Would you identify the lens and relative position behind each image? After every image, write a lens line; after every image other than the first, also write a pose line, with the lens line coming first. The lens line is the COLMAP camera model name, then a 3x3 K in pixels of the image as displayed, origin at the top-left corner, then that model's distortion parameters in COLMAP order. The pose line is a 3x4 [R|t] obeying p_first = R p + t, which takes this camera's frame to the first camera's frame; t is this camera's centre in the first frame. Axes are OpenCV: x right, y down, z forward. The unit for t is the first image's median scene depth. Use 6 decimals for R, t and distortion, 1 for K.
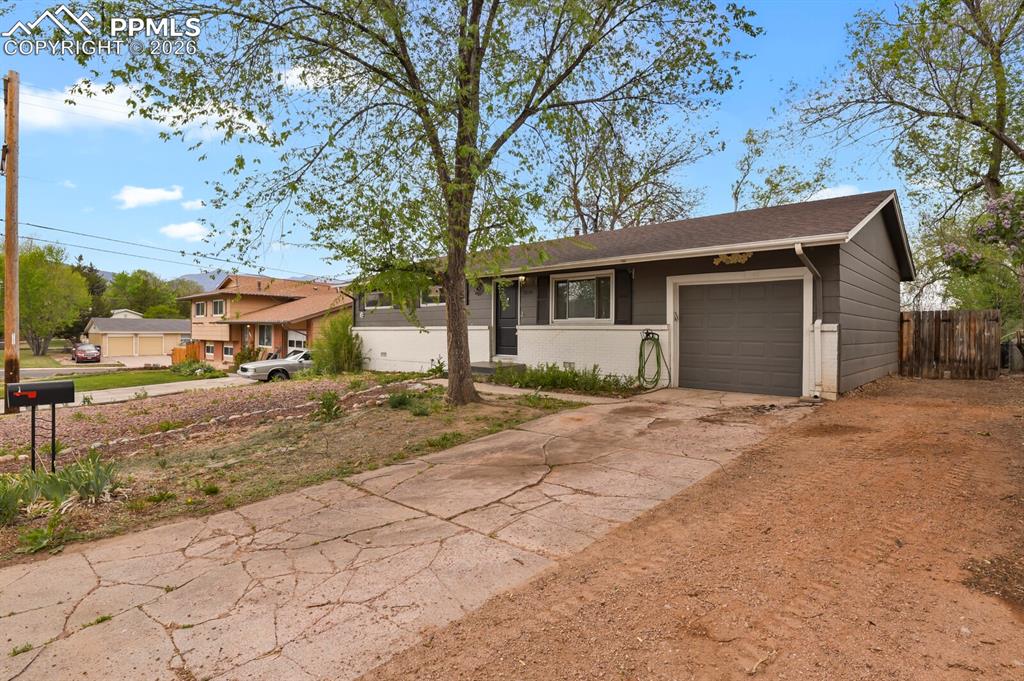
lens RADIAL K [[506.4, 0, 512.0], [0, 506.4, 340.5], [0, 0, 1]] dist [-0.018724, -0.000523]
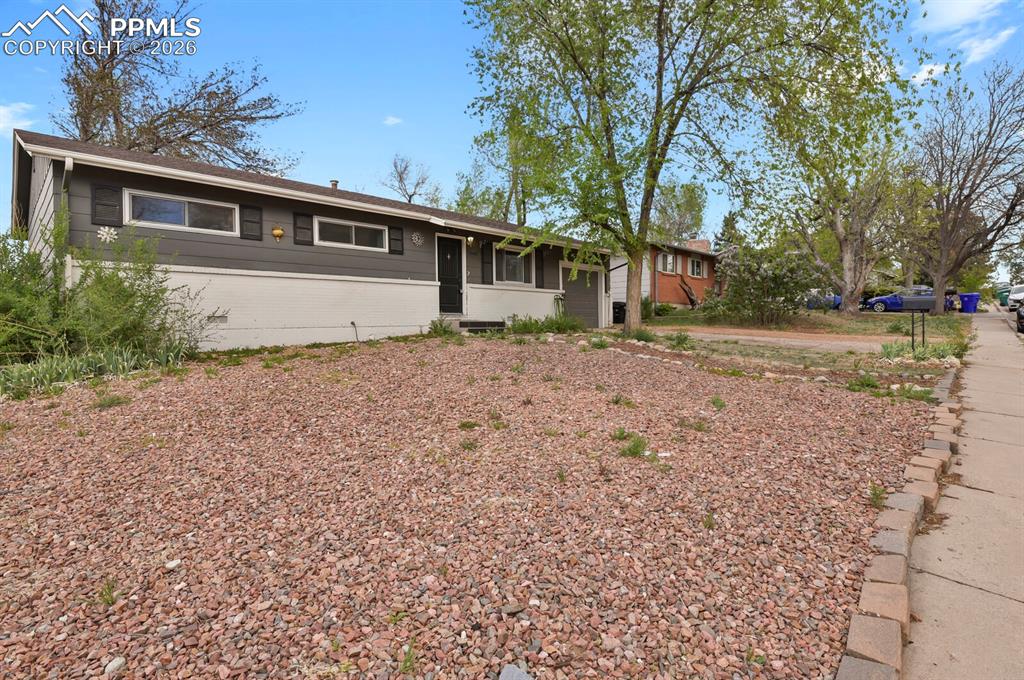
lens RADIAL K [[506.4, 0, 512.0], [0, 506.4, 340.0], [0, 0, 1]] dist [-0.018724, -0.000523]
pose [[0.014838, -0.065262, 0.997758, -1.127113], [-0.005263, 0.997849, 0.065346, 0.019568], [-0.999876, -0.006220, 0.014463, 0.976312]]
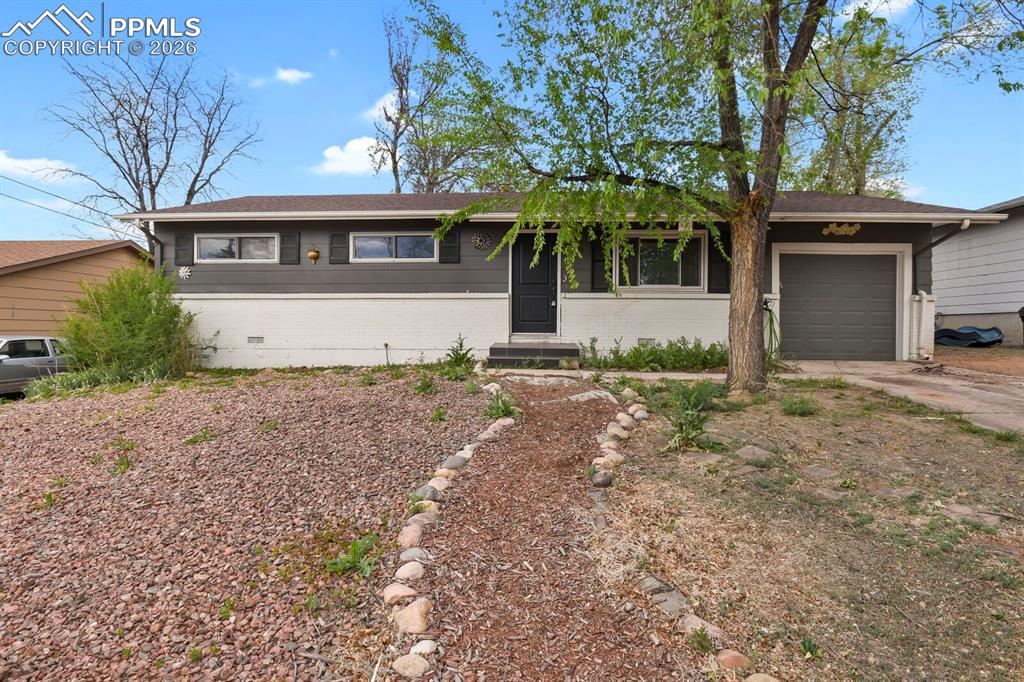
lens RADIAL K [[506.4, 0, 512.0], [0, 506.4, 341.0], [0, 0, 1]] dist [-0.018724, -0.000523]
pose [[0.763663, -0.023666, 0.645181, -0.581416], [0.008644, 0.999613, 0.026435, 0.023817], [-0.645558, -0.014611, 0.763572, 0.514590]]
